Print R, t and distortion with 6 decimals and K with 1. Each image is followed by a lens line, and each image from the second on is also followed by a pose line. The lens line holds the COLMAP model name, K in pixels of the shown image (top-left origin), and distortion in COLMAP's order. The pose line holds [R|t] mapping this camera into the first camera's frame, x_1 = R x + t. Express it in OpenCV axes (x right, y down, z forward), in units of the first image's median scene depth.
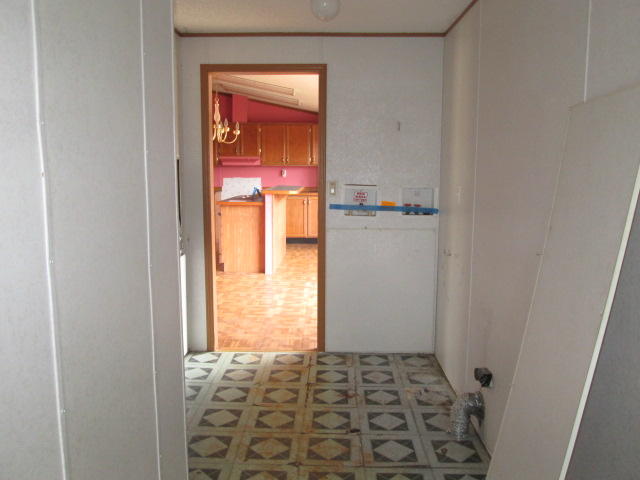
lens RADIAL K [[531.7, 0, 318.2], [0, 531.7, 237.6], [0, 0, 1]] dist [-0.041871, 0.013696]
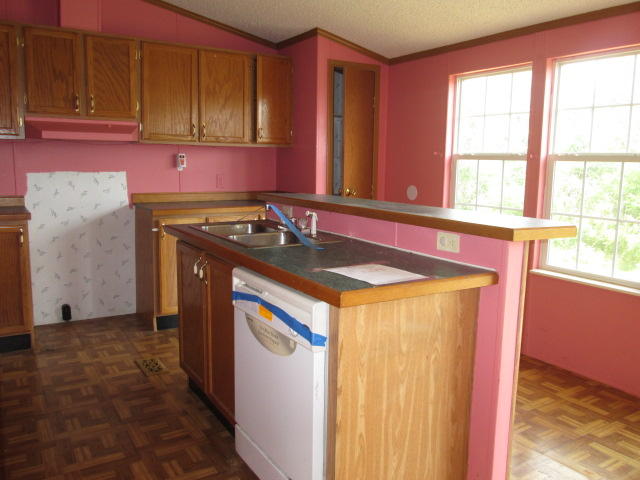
lens RADIAL K [[531.7, 0, 318.2], [0, 531.7, 237.6], [0, 0, 1]] dist [-0.041871, 0.013696]
pose [[0.836836, -0.071756, 0.542731, -0.220697], [0.061607, 0.997419, 0.036881, -0.069023], [-0.543977, 0.002573, 0.839096, 0.583107]]
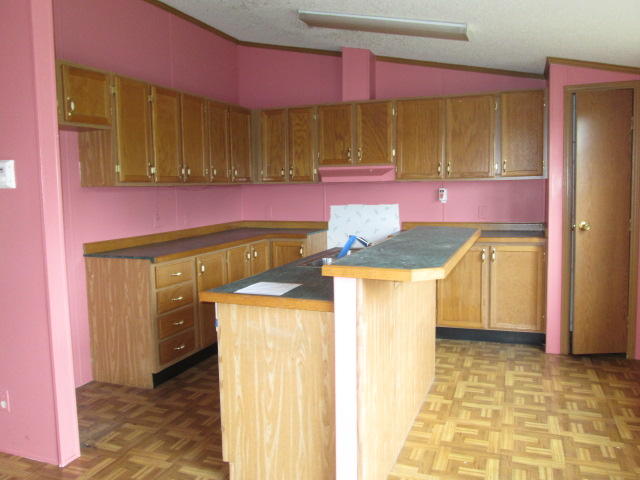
lens RADIAL K [[531.7, 0, 318.2], [0, 531.7, 237.6], [0, 0, 1]] dist [-0.041871, 0.013696]
pose [[0.940793, 0.007257, -0.338904, -0.003929], [-0.017522, 0.999475, -0.027240, -0.066621], [0.338529, 0.031566, 0.940426, 0.496926]]
